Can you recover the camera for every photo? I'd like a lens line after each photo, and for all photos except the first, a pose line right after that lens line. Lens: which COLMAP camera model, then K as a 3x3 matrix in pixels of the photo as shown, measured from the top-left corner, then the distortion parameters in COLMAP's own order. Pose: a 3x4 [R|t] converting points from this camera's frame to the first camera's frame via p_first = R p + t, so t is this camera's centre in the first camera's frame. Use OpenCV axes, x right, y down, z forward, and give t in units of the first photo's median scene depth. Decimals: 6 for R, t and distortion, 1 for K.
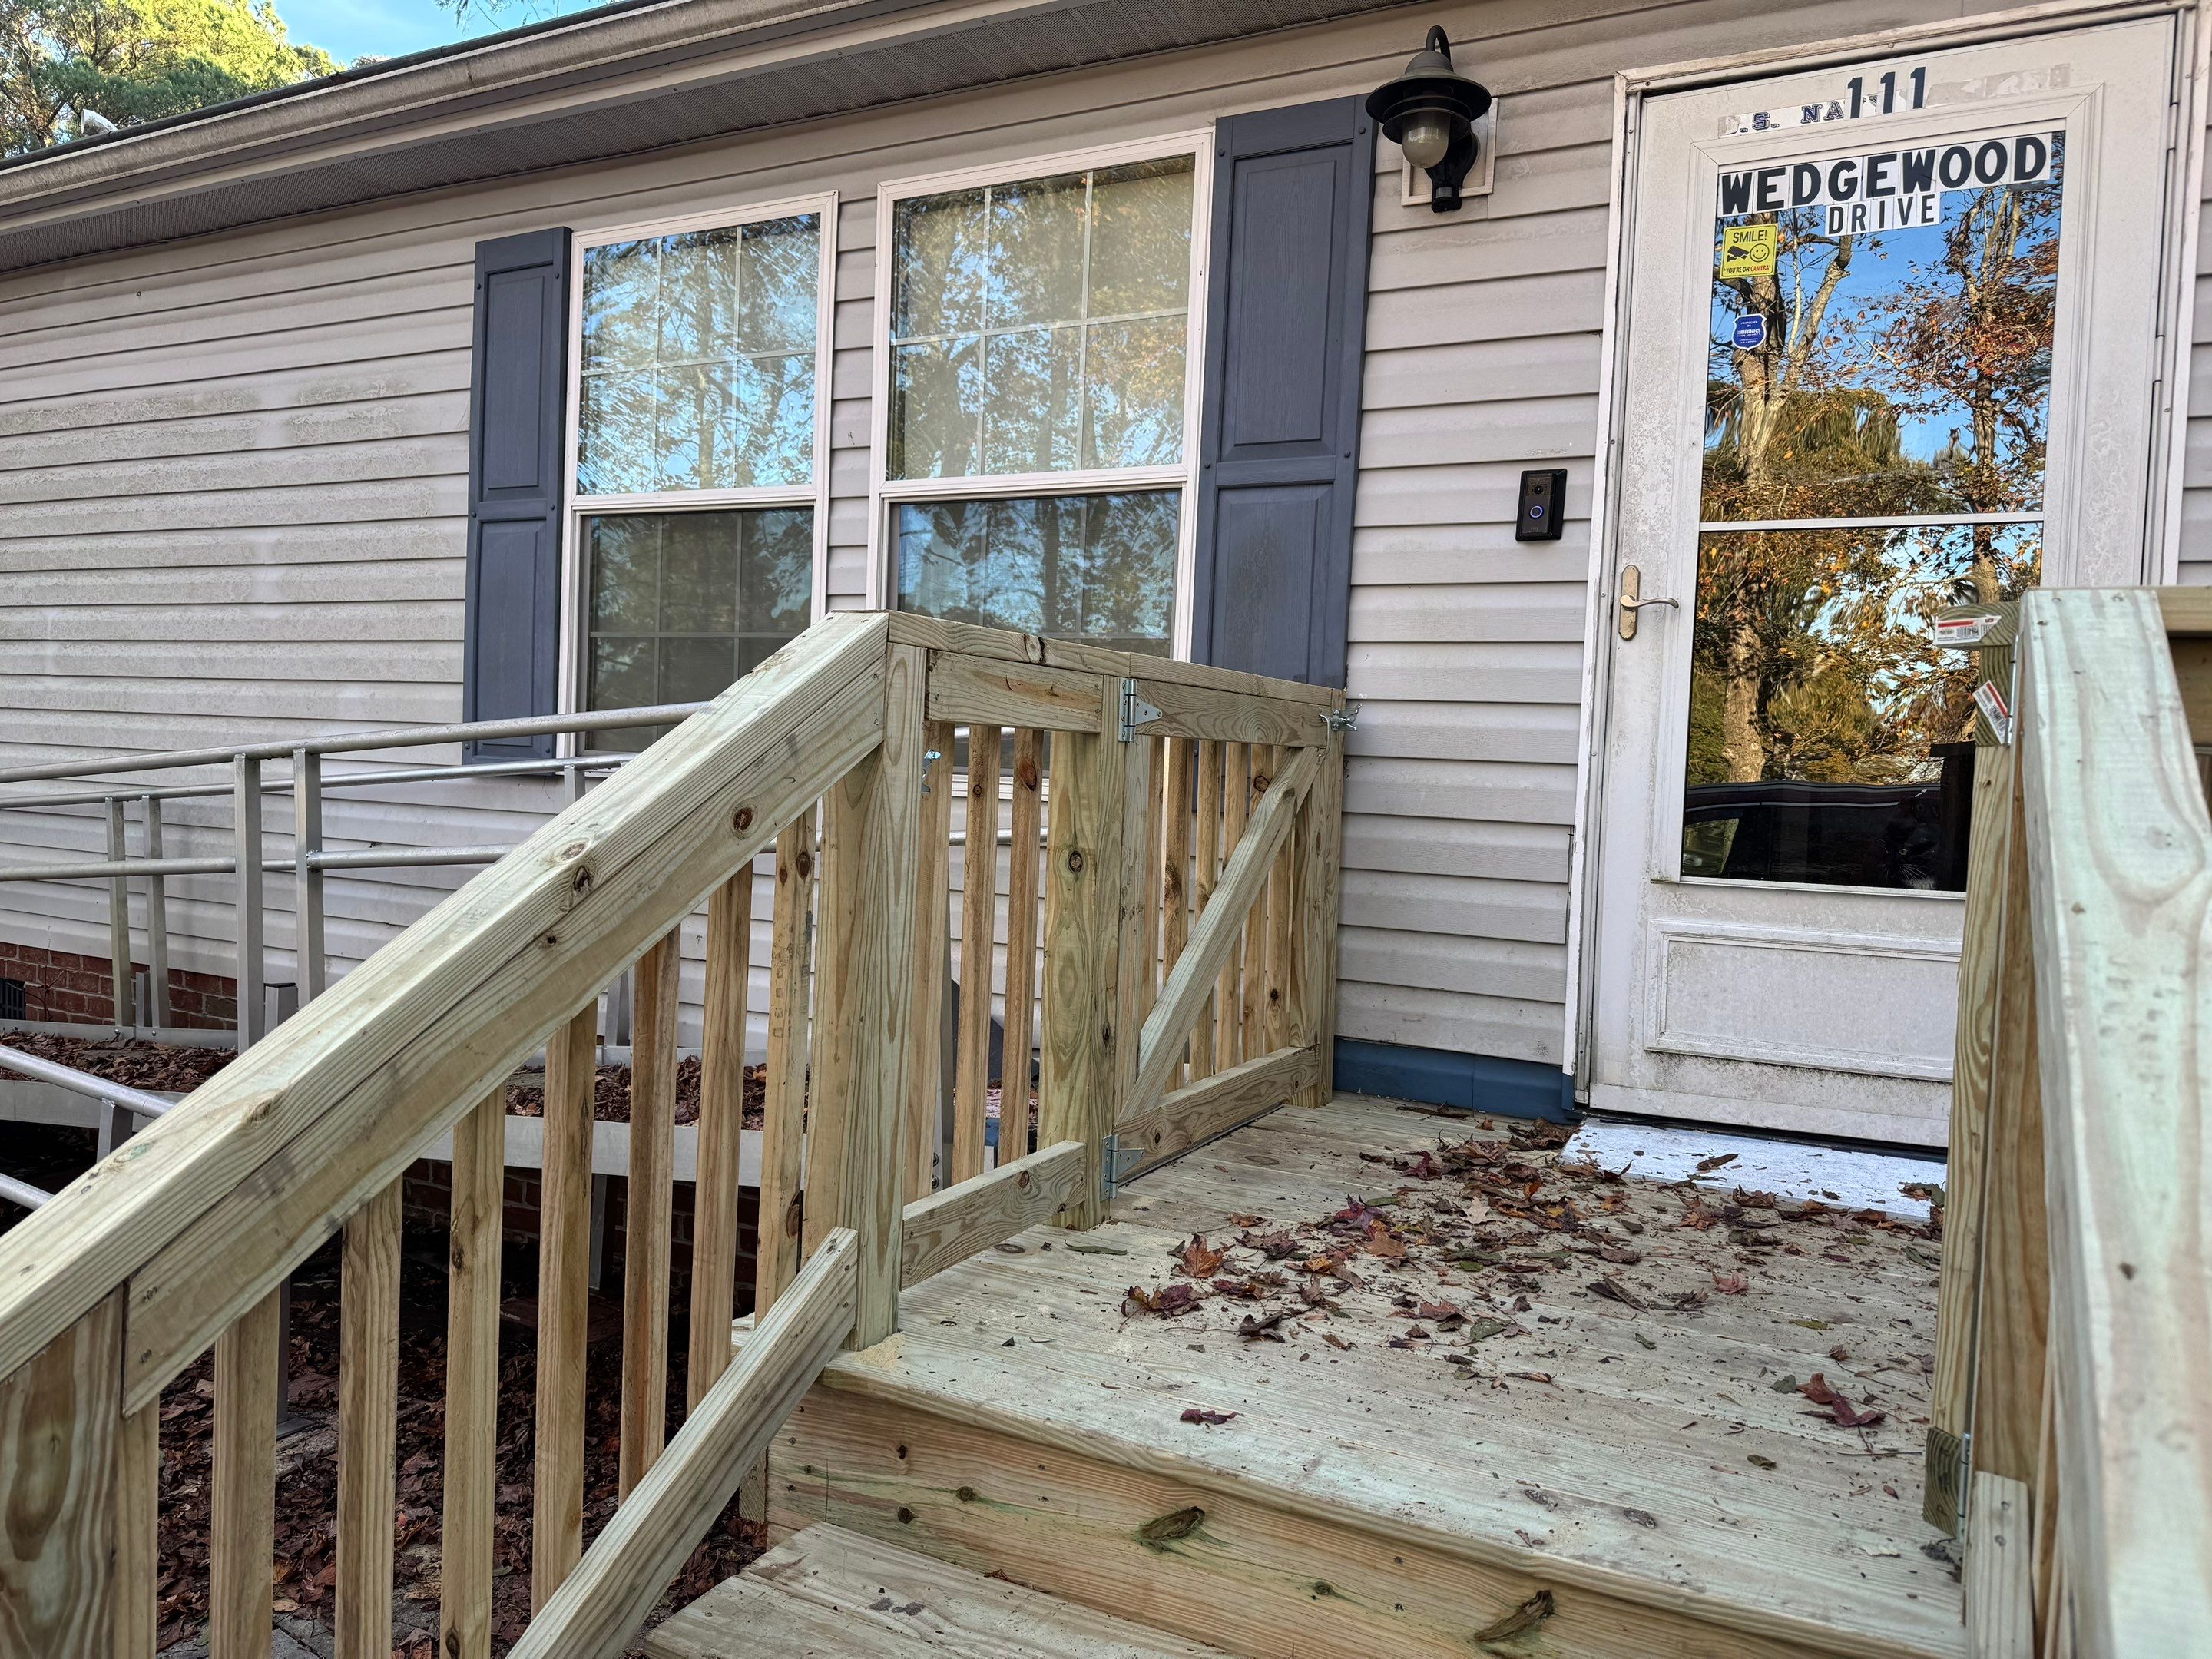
lens RADIAL K [[1521.3, 0, 1141.4], [0, 1521.3, 843.5], [0, 0, 1]] dist [0.026838, -0.044784]
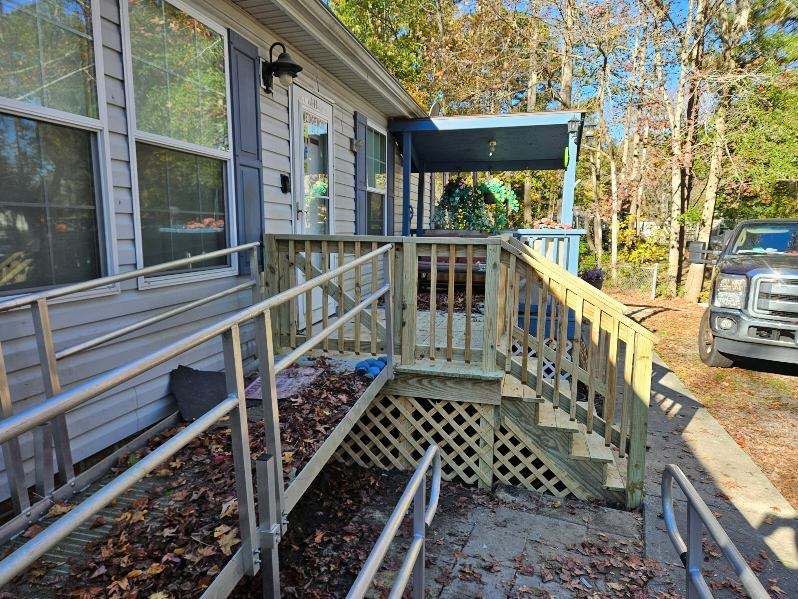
lens RADIAL K [[530.5, 0, 399.0], [0, 530.5, 299.5], [0, 0, 1]] dist [0.087815, -0.065020]
pose [[-0.221316, -0.180811, 0.958294, -1.265457], [0.021371, 0.981526, 0.190130, -0.203572], [-0.974968, 0.062558, -0.213363, 1.124161]]
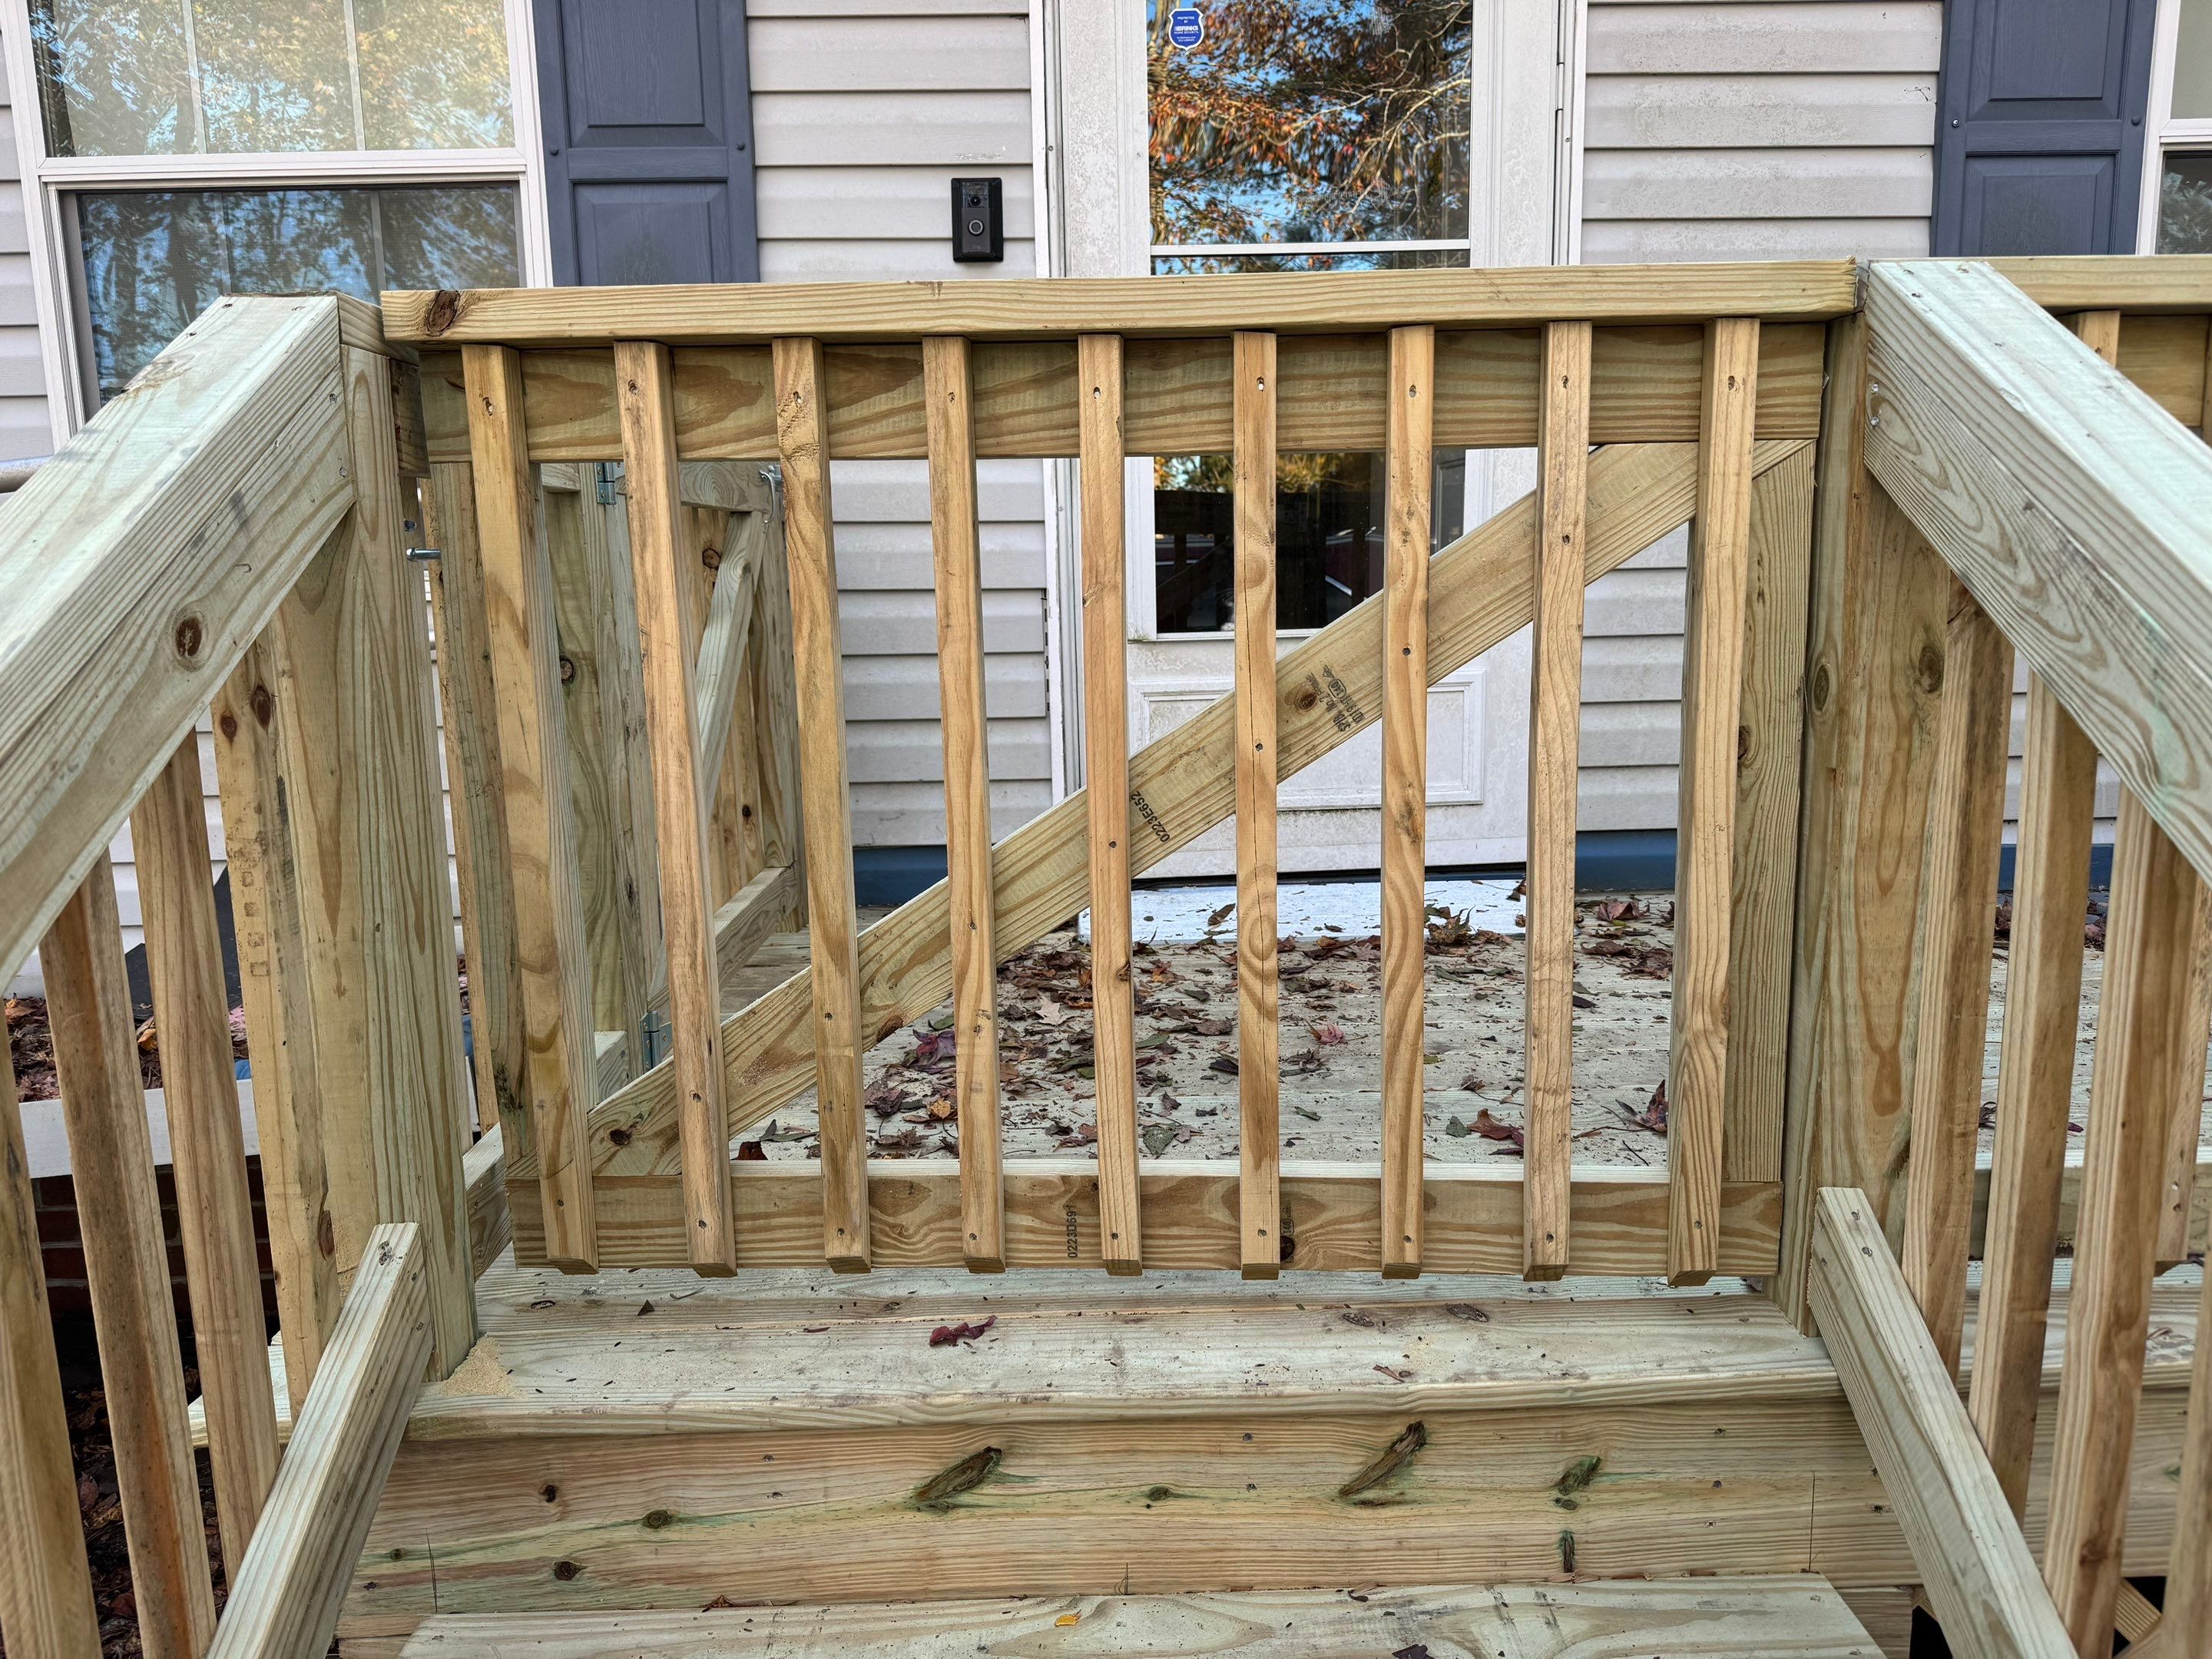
lens RADIAL K [[1521.3, 0, 1141.4], [0, 1521.3, 843.5], [0, 0, 1]] dist [0.026838, -0.044784]
pose [[0.880088, -0.142124, 0.453040, -0.116255], [0.075700, 0.983946, 0.161618, -0.002699], [-0.468737, -0.107943, 0.876718, 0.156180]]
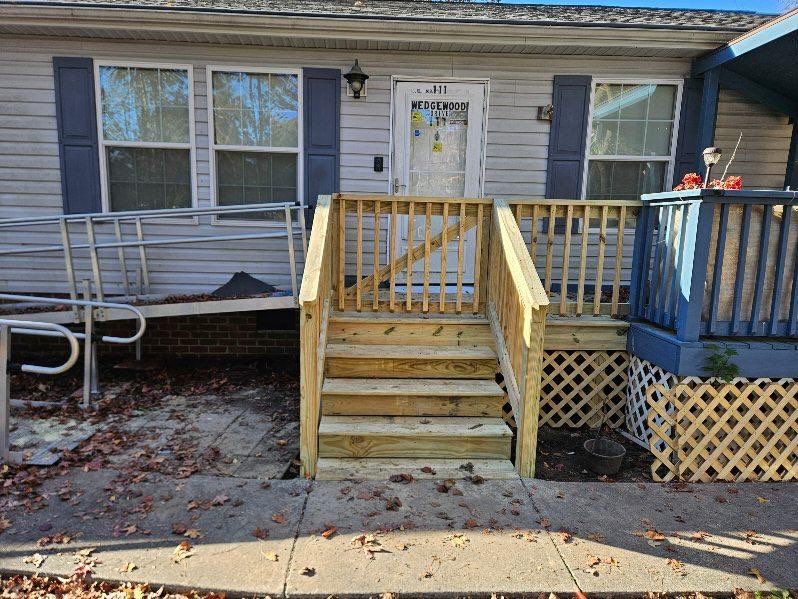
lens RADIAL K [[530.5, 0, 399.0], [0, 530.5, 299.5], [0, 0, 1]] dist [0.087815, -0.065020]
pose [[0.869075, -0.093295, 0.485804, -0.619192], [0.035415, 0.991269, 0.127011, -0.003824], [-0.493412, -0.093177, 0.864791, -0.628657]]
